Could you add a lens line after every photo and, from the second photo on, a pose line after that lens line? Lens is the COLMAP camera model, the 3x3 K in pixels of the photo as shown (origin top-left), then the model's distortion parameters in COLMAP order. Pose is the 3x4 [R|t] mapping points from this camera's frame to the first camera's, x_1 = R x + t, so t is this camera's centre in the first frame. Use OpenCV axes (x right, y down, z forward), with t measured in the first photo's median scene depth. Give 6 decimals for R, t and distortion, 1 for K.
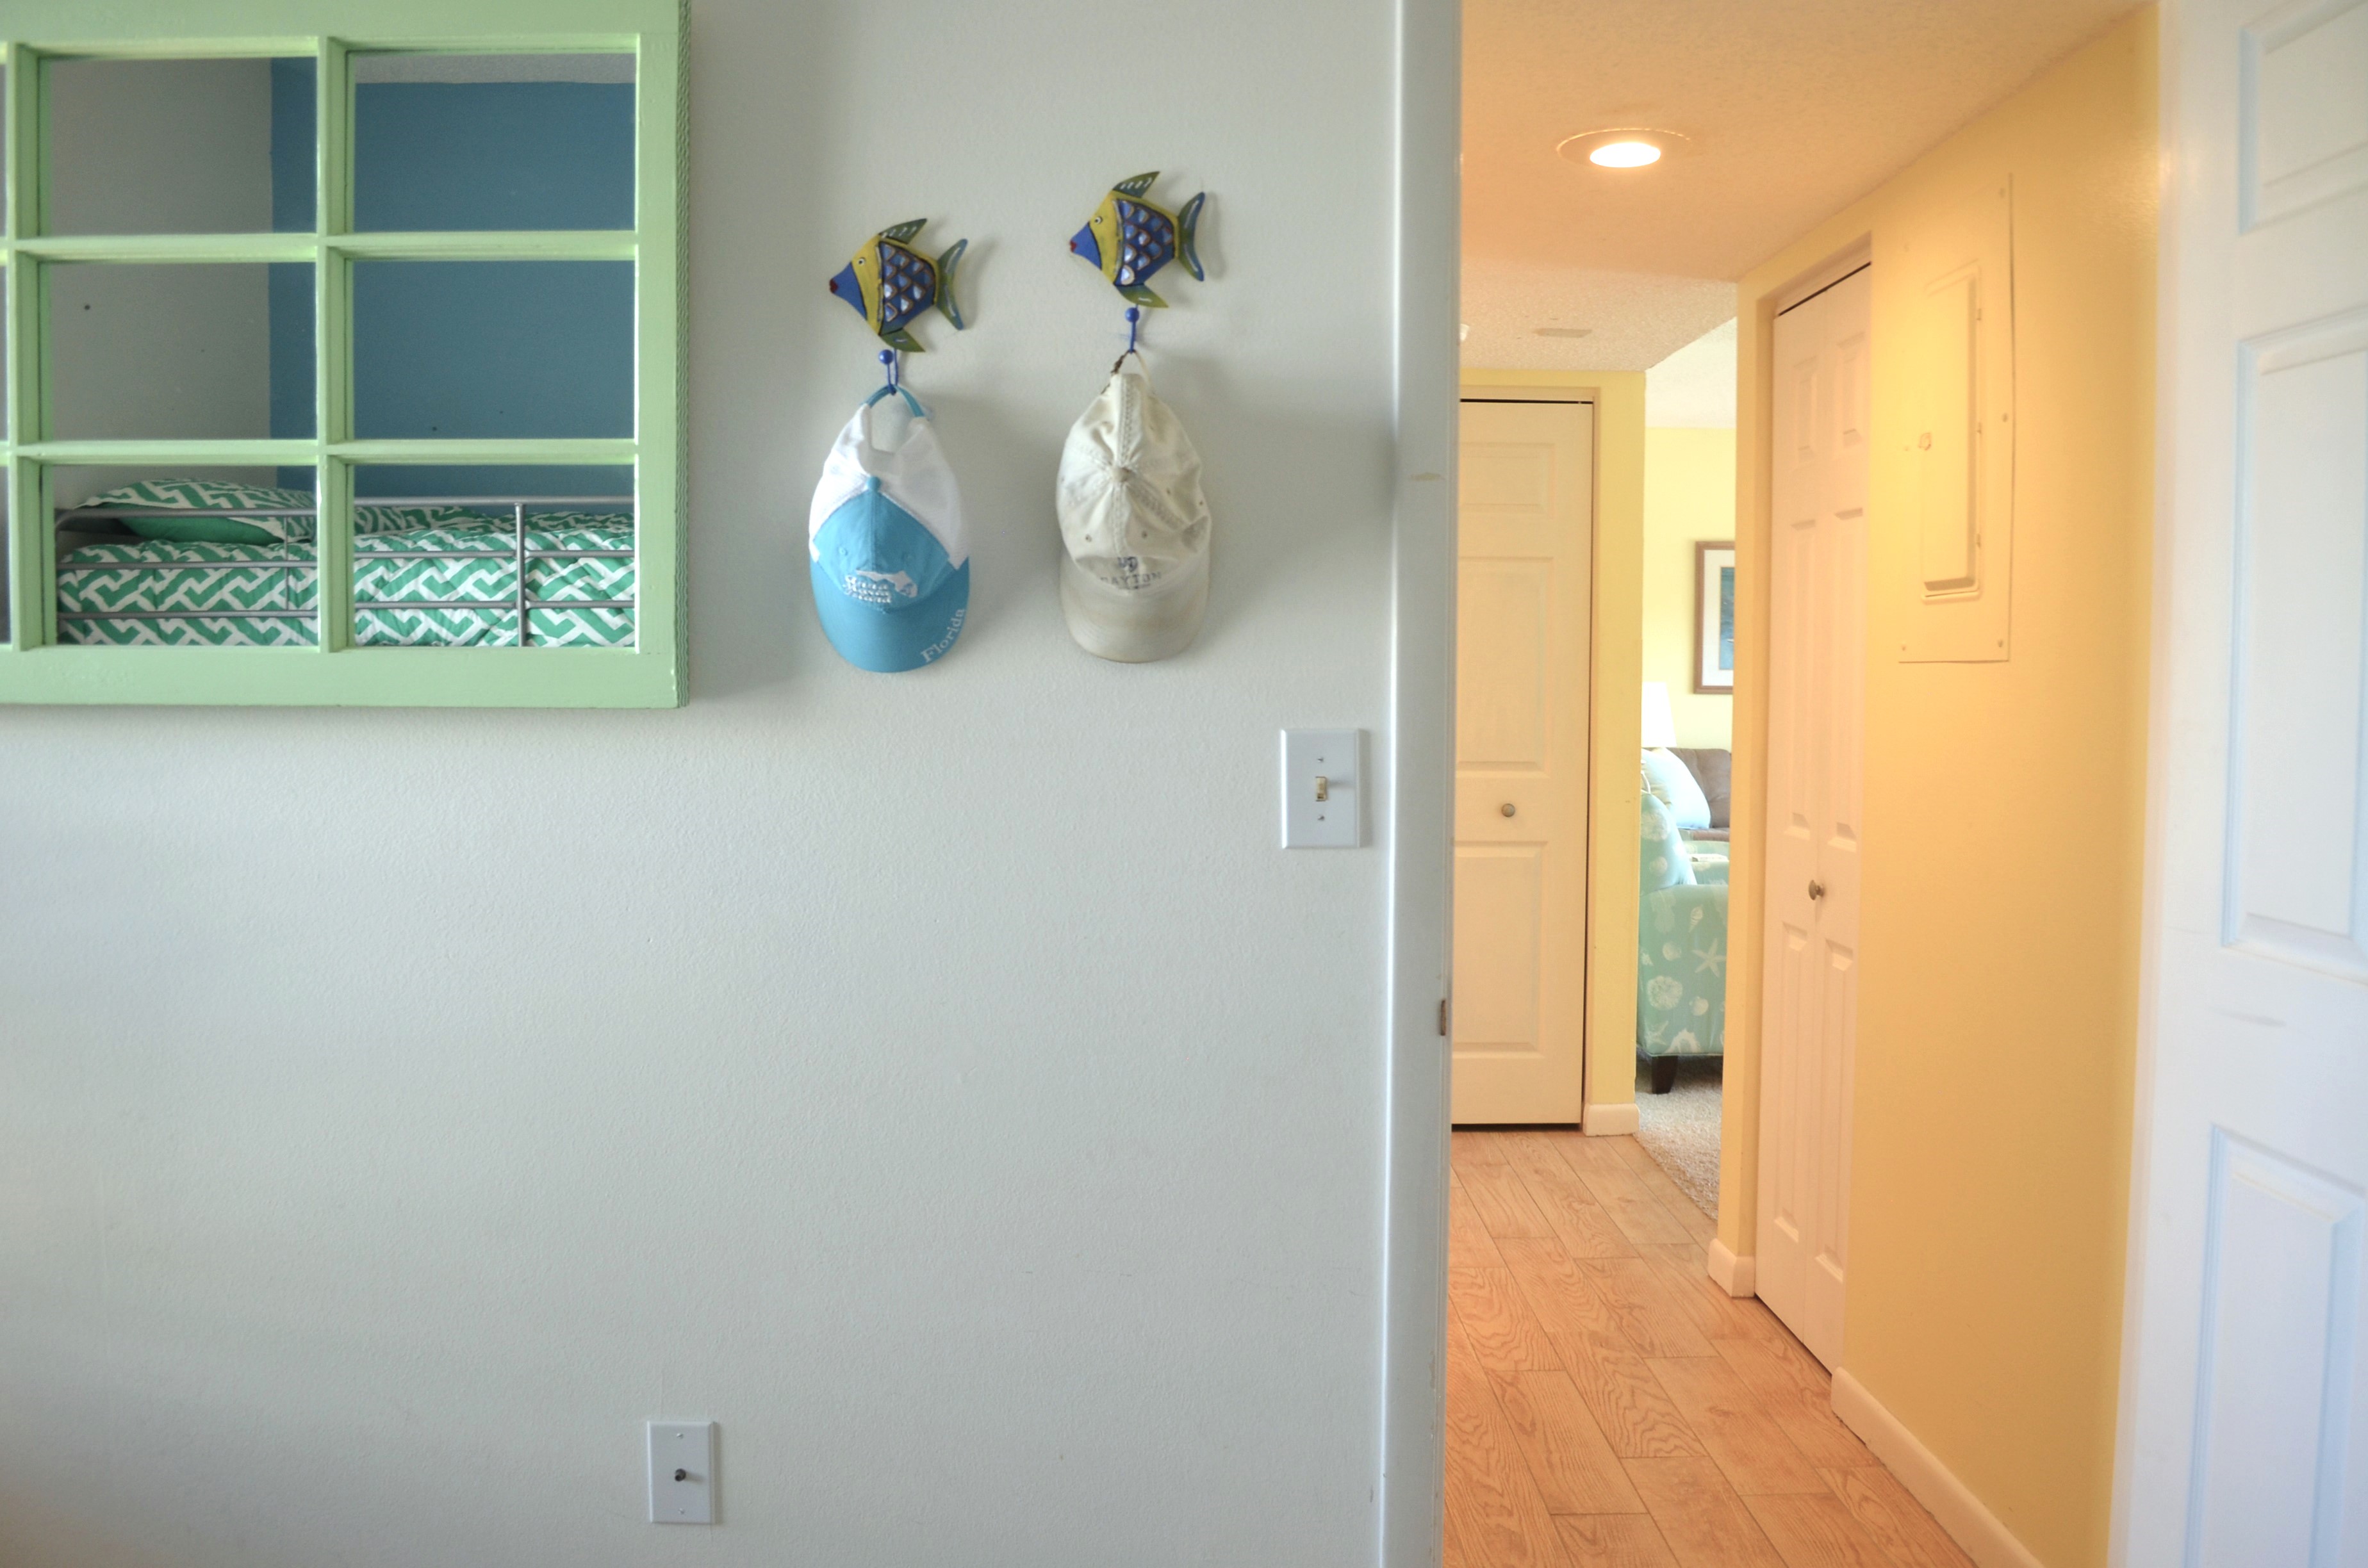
lens RADIAL K [[1854.5, 0, 1192.5], [0, 1854.5, 782.2], [0, 0, 1]] dist [-0.082536, 0.011889]
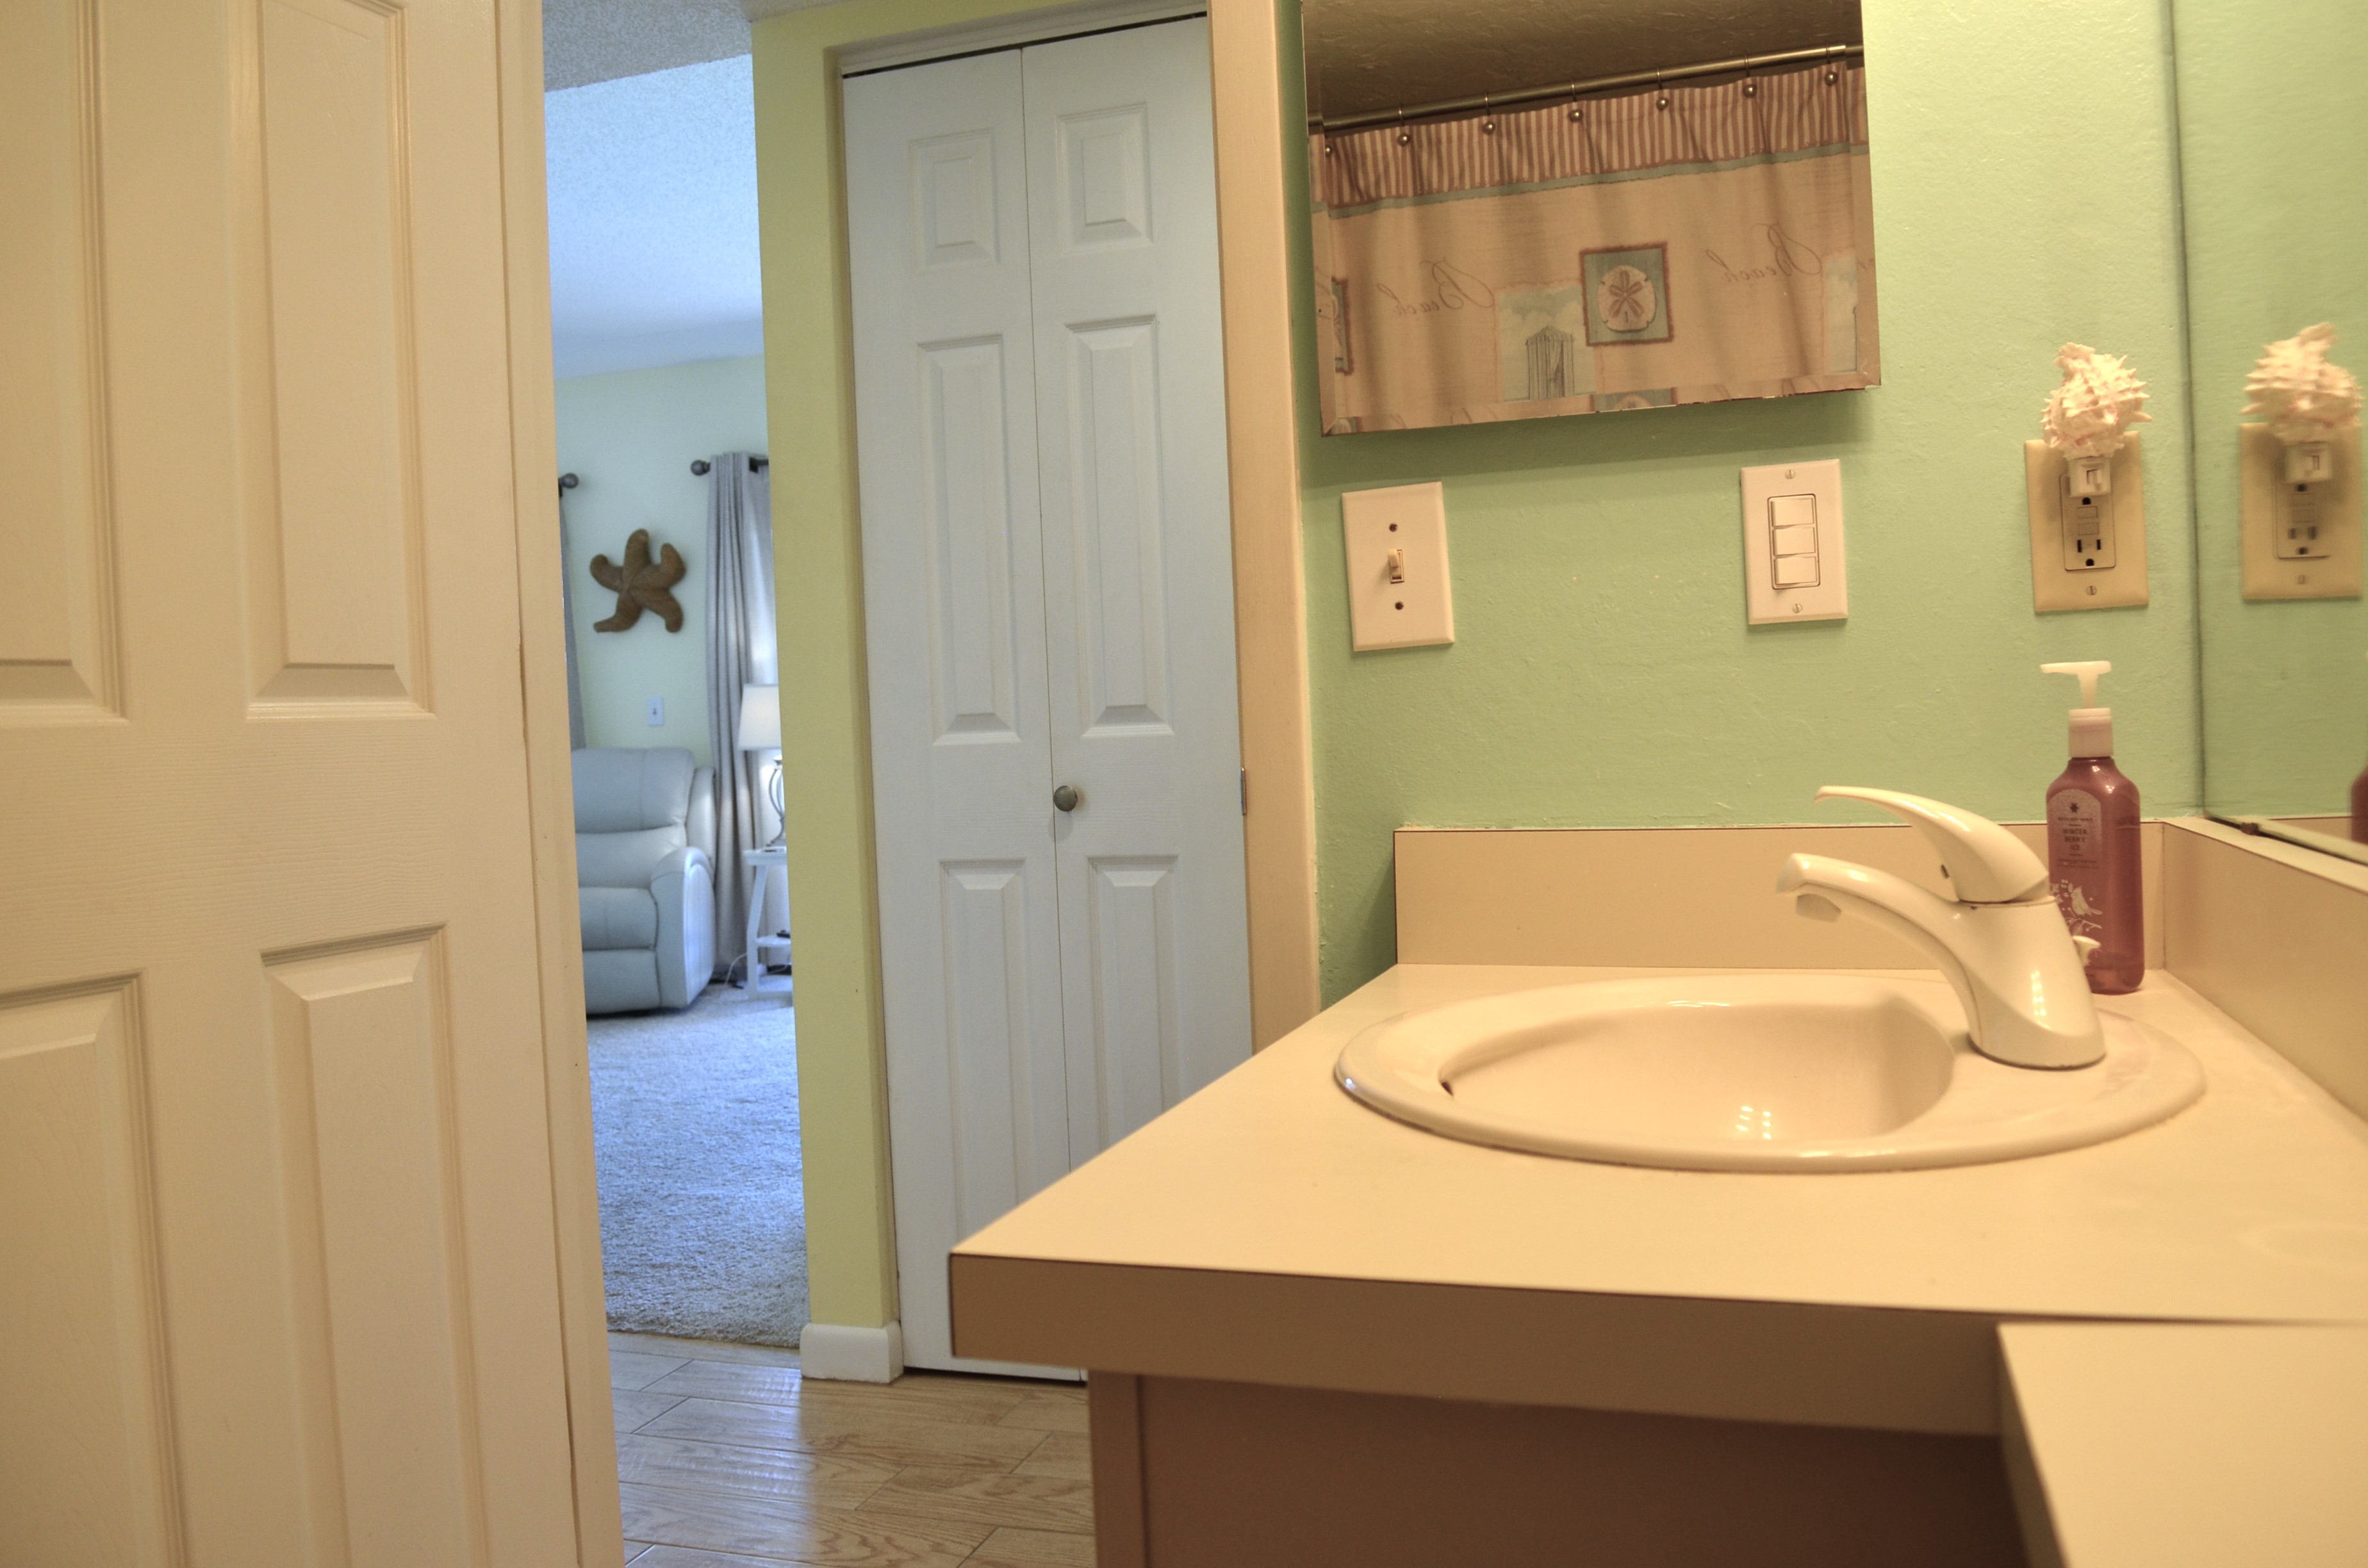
lens RADIAL K [[1854.5, 0, 1195.4], [0, 1854.5, 774.1], [0, 0, 1]] dist [-0.082536, 0.011889]
pose [[0.322499, -0.037366, 0.945832, -0.339410], [0.099926, 0.994981, 0.005236, 0.043131], [-0.941281, 0.092824, 0.324614, 0.590265]]
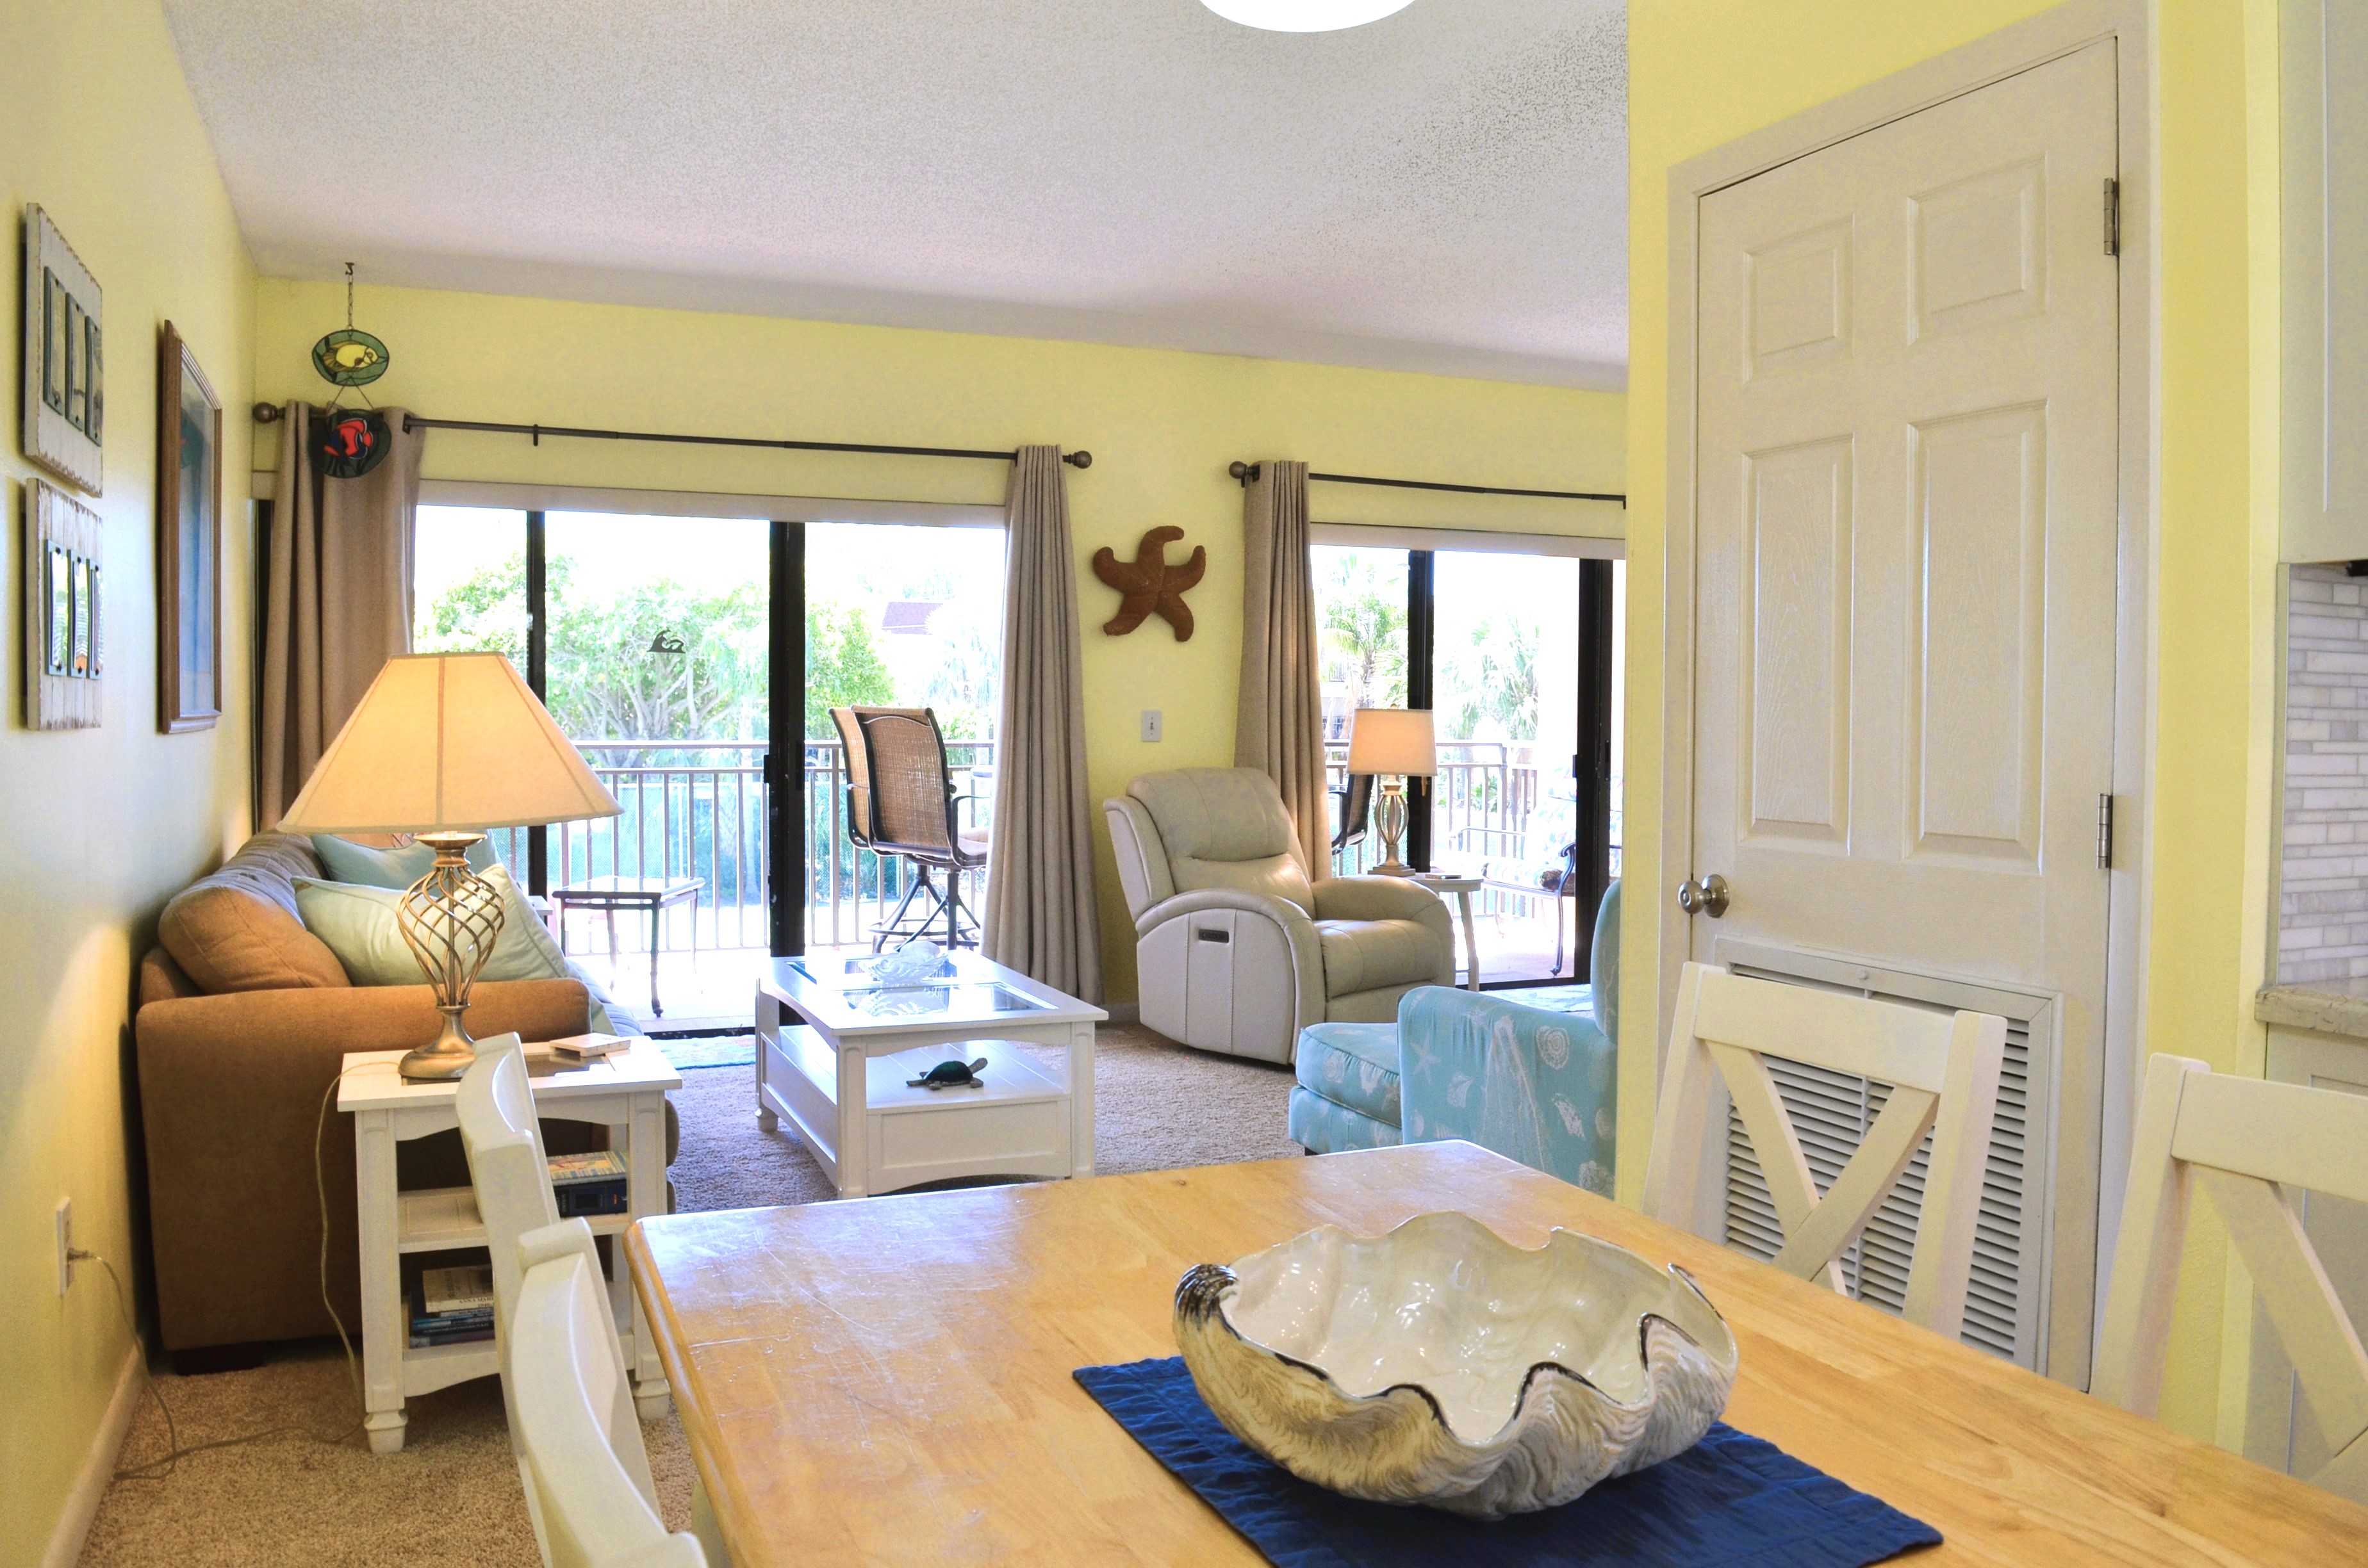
lens RADIAL K [[1854.5, 0, 1191.3], [0, 1854.5, 781.2], [0, 0, 1]] dist [-0.082536, 0.011889]
pose [[-0.370402, -0.043218, 0.927865, -0.341629], [0.049547, 0.996576, 0.066198, -0.130637], [-0.927549, 0.070493, -0.366992, 2.348533]]
